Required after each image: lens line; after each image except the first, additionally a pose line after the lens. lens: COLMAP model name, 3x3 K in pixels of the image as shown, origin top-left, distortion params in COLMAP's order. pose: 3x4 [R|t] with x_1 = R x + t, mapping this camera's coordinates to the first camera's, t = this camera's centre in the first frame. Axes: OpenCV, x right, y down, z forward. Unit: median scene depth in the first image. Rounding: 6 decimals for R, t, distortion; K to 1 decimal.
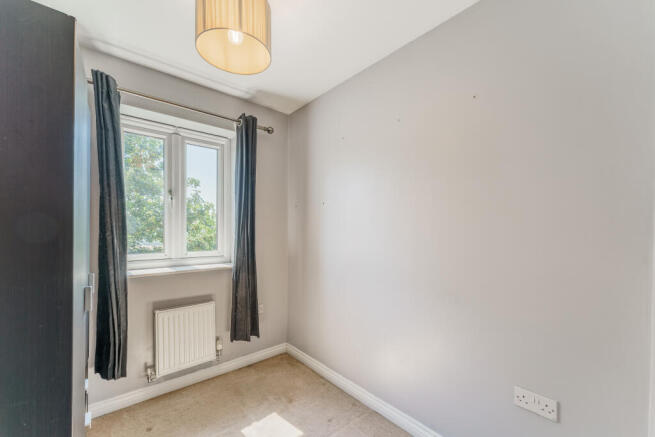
lens RADIAL K [[266.0, 0, 315.3], [0, 266.0, 228.4], [0, 0, 1]] dist [-0.000779, -0.000245]
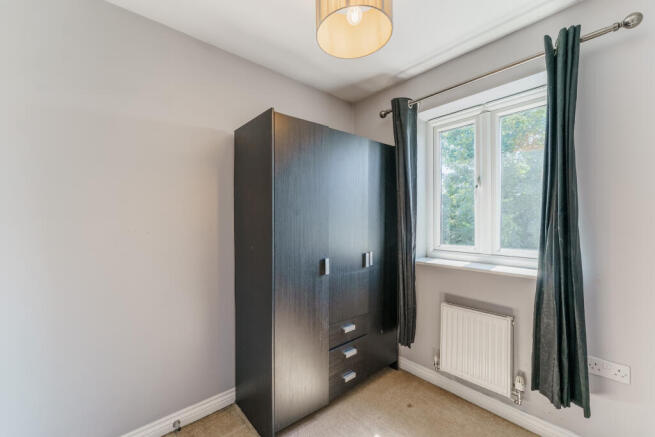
lens RADIAL K [[270.6, 0, 327.6], [0, 270.6, 217.2], [0, 0, 1]] dist [0.016366, -0.000030]
pose [[0.032980, -0.023474, -0.999180, 0.375475], [0.000892, 0.999724, -0.023458, 0.013273], [0.999456, -0.000118, 0.032992, 0.481368]]
